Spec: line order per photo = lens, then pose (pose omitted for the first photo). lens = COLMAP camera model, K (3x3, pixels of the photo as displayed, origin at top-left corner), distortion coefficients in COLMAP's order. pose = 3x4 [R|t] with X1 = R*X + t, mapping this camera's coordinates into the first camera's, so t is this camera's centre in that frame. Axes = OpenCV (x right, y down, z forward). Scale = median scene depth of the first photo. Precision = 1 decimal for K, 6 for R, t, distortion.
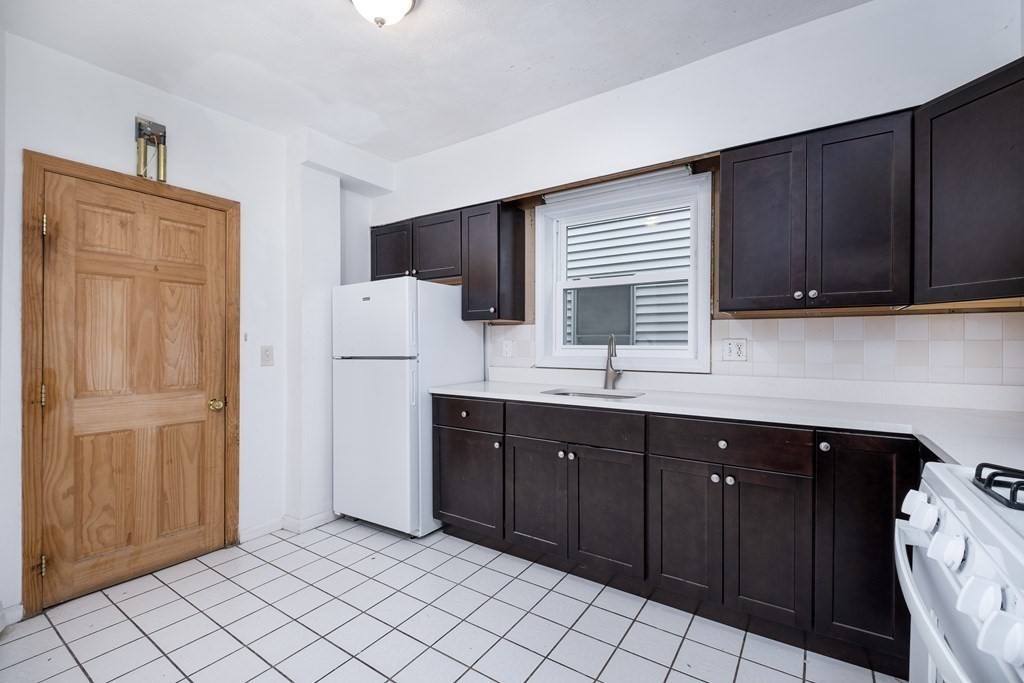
lens RADIAL K [[447.1, 0, 514.2], [0, 447.1, 338.8], [0, 0, 1]] dist [0.001162, -0.000171]
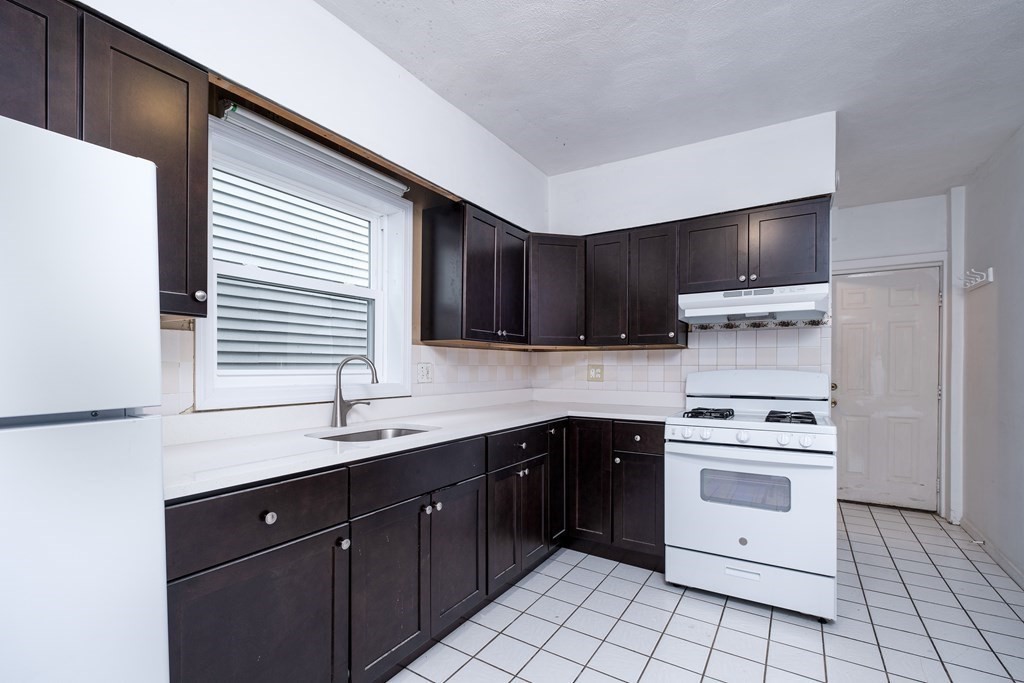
lens RADIAL K [[447.1, 0, 514.2], [0, 447.1, 338.8], [0, 0, 1]] dist [0.001162, -0.000171]
pose [[-0.017940, 0.081168, 0.996539, -0.553904], [-0.004692, 0.996682, -0.081264, 0.027254], [-0.999828, -0.006133, -0.017500, 0.734777]]
